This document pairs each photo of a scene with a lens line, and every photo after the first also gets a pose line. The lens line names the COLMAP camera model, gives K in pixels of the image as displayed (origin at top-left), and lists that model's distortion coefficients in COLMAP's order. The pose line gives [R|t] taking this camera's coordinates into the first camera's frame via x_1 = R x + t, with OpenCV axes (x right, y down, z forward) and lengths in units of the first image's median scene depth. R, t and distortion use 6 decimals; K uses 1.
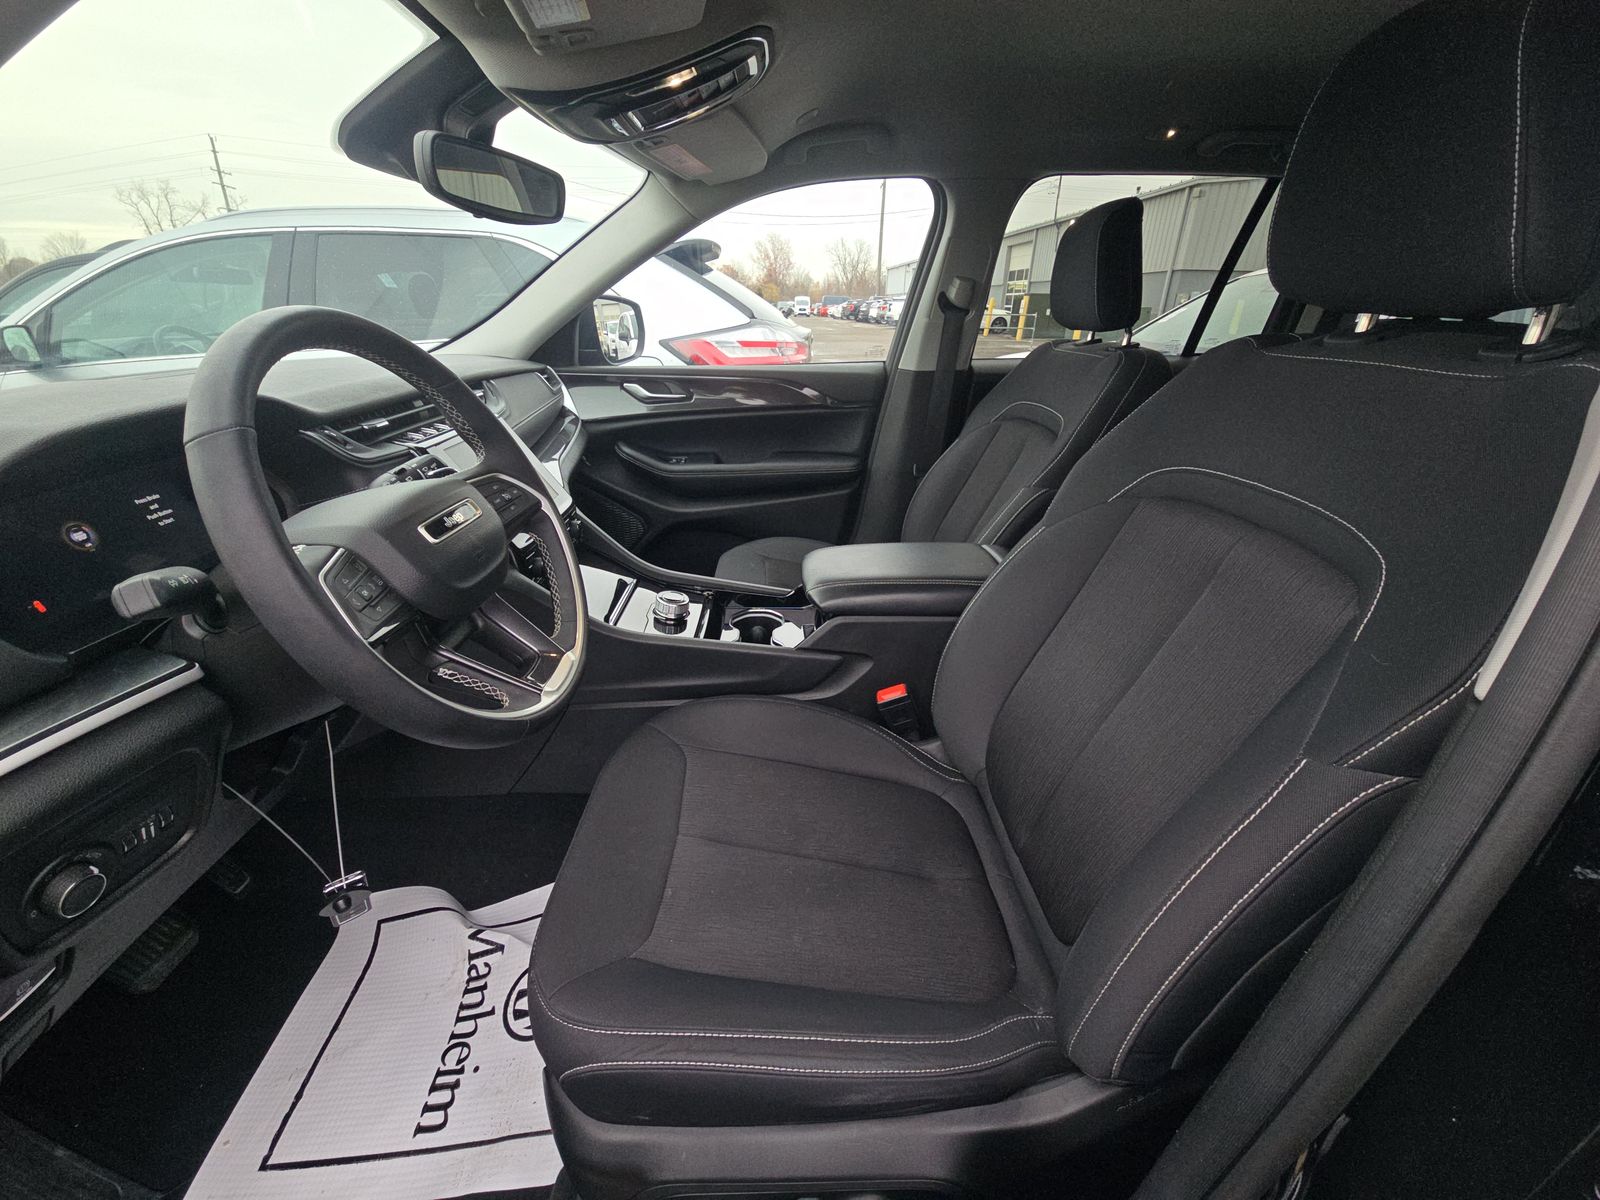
lens RADIAL K [[659.4, 0, 805.9], [0, 659.4, 605.6], [0, 0, 1]] dist [0.003407, -0.003469]
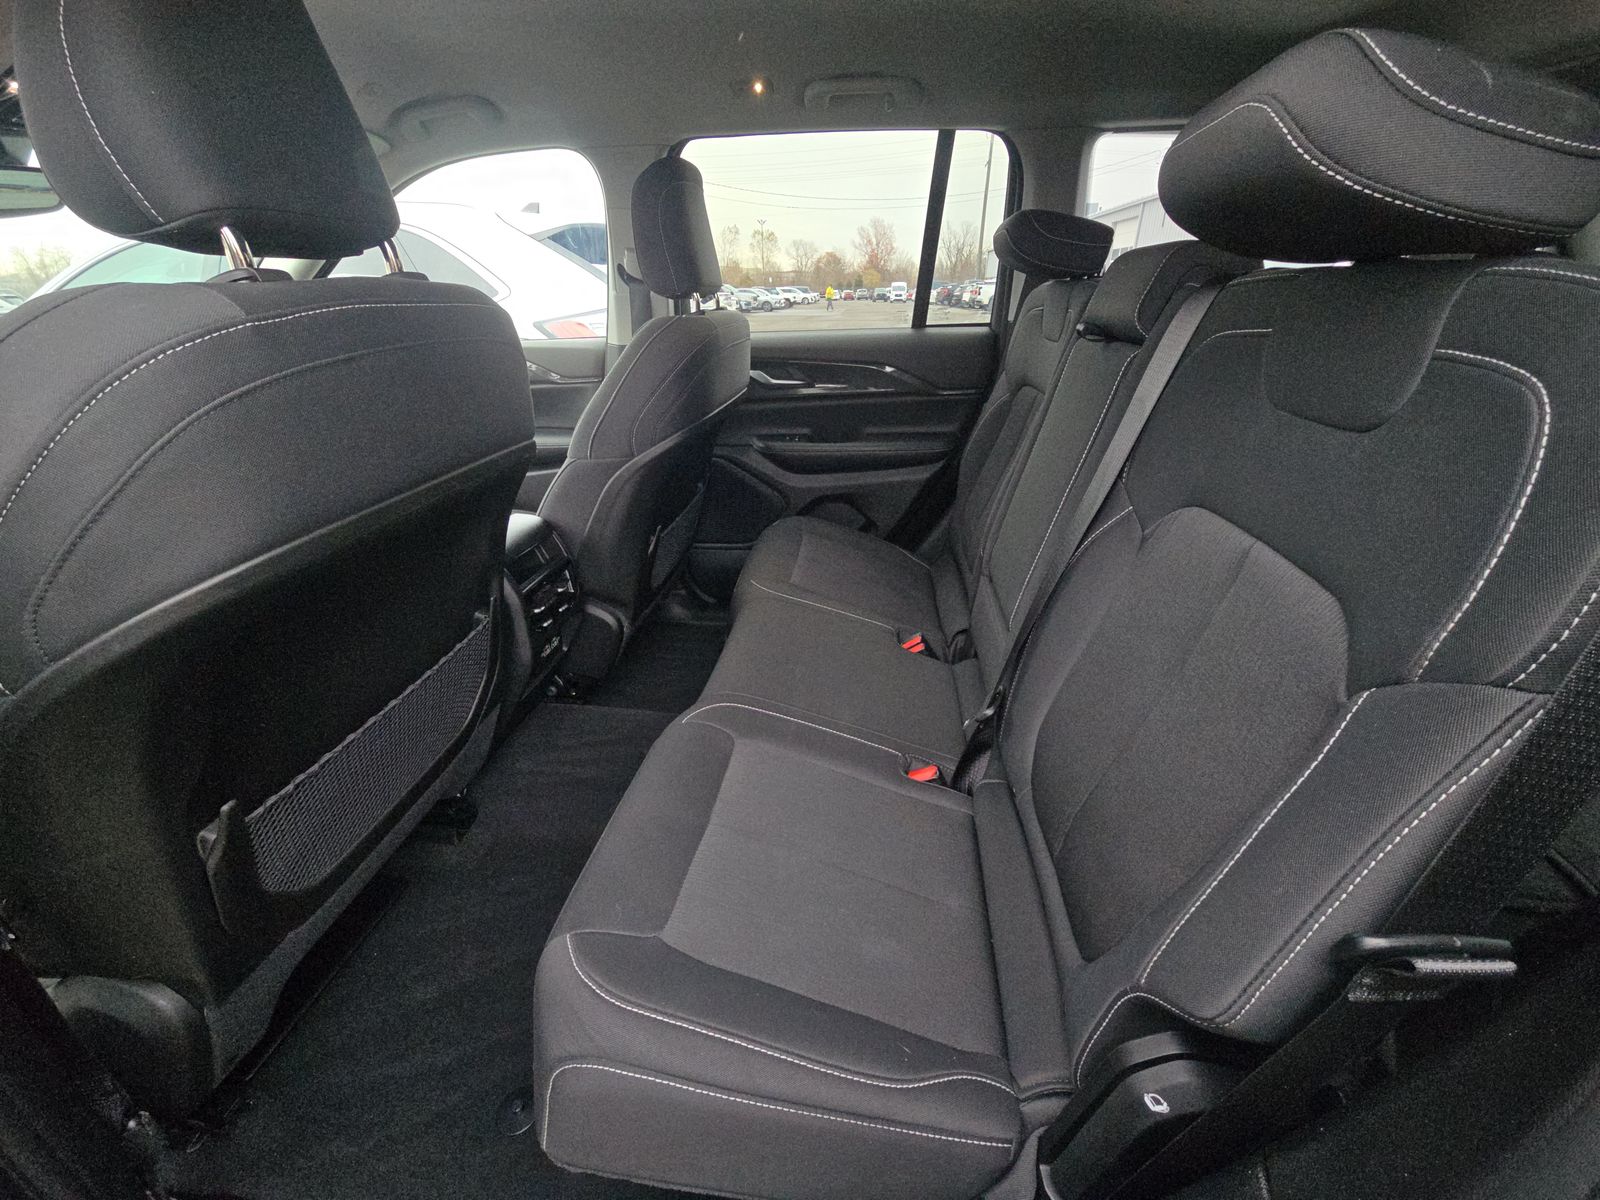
lens RADIAL K [[659.4, 0, 794.2], [0, 659.4, 605.3], [0, 0, 1]] dist [0.003407, -0.003469]
pose [[0.988332, 0.048827, -0.144276, 0.845907], [-0.046506, 0.998729, 0.019416, 0.006995], [0.145041, -0.012480, 0.989347, 0.066451]]
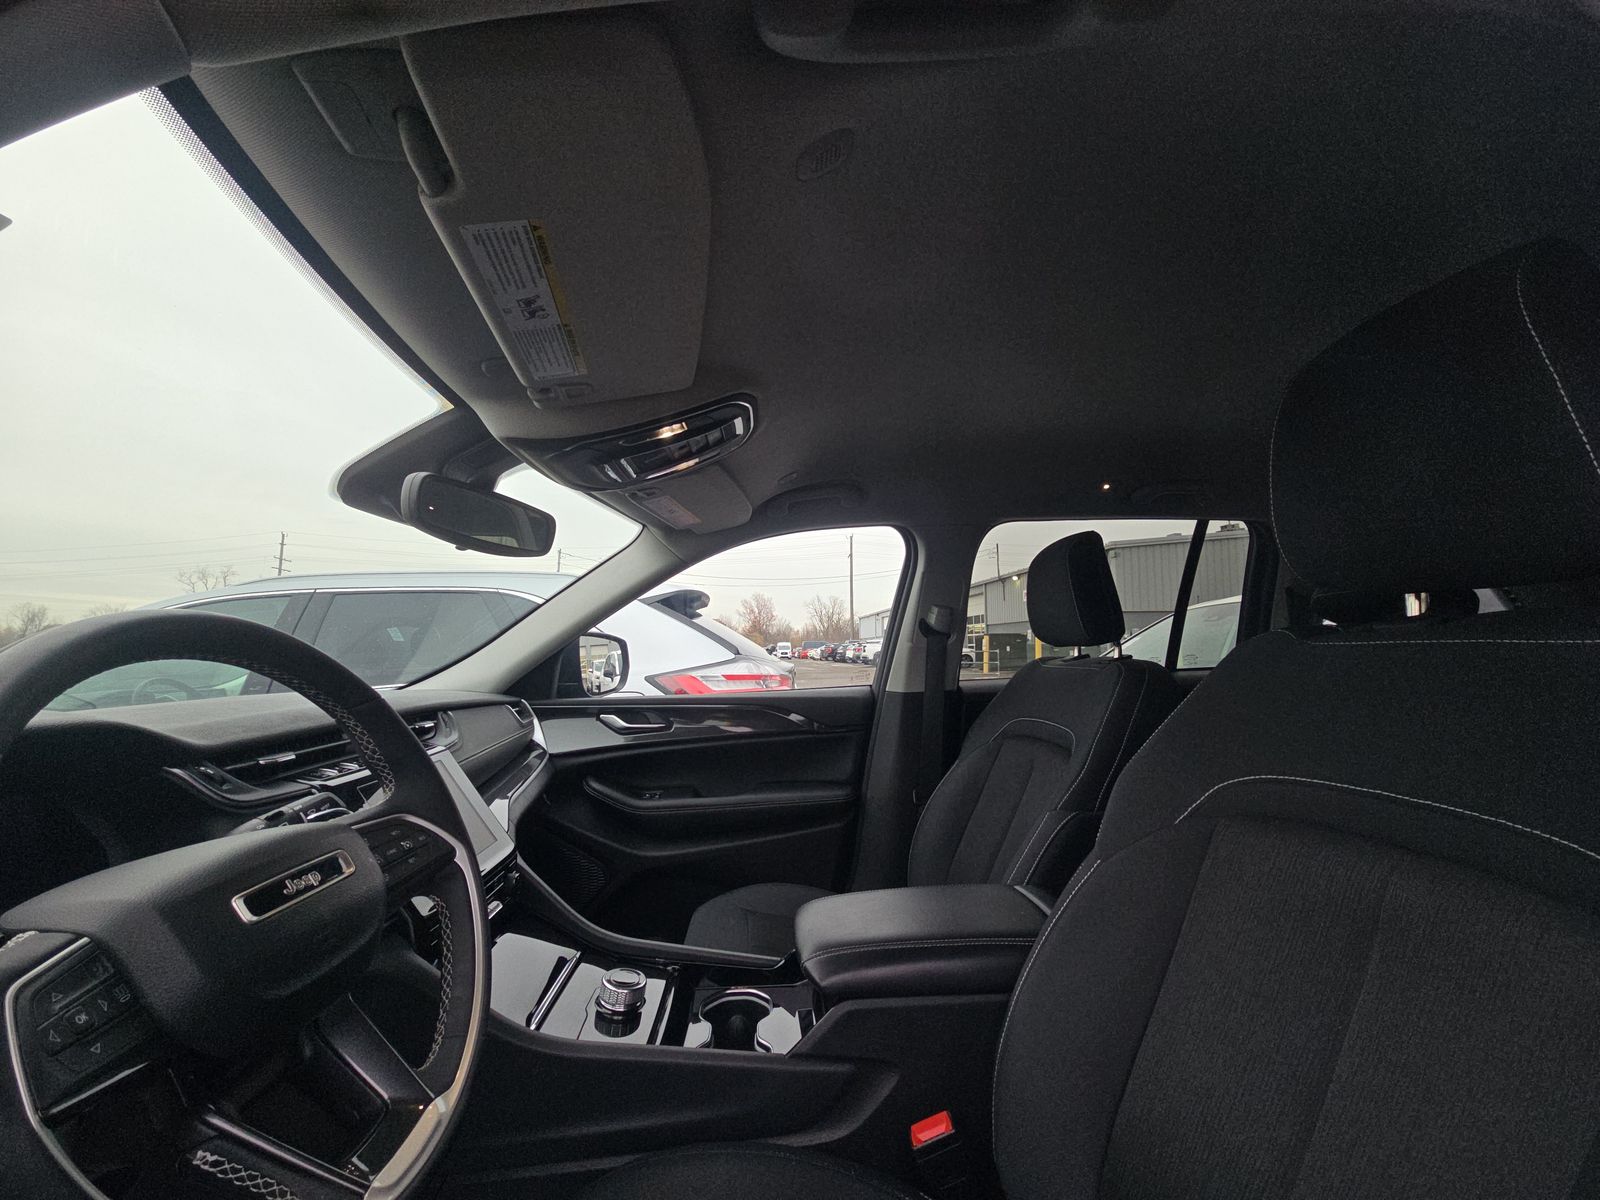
lens RADIAL K [[659.4, 0, 806.6], [0, 659.4, 592.9], [0, 0, 1]] dist [0.003407, -0.003469]
pose [[0.999190, -0.025286, 0.031320, -0.005574], [0.037399, 0.870929, -0.489983, -0.017717], [-0.014888, 0.490758, 0.871169, 0.116821]]
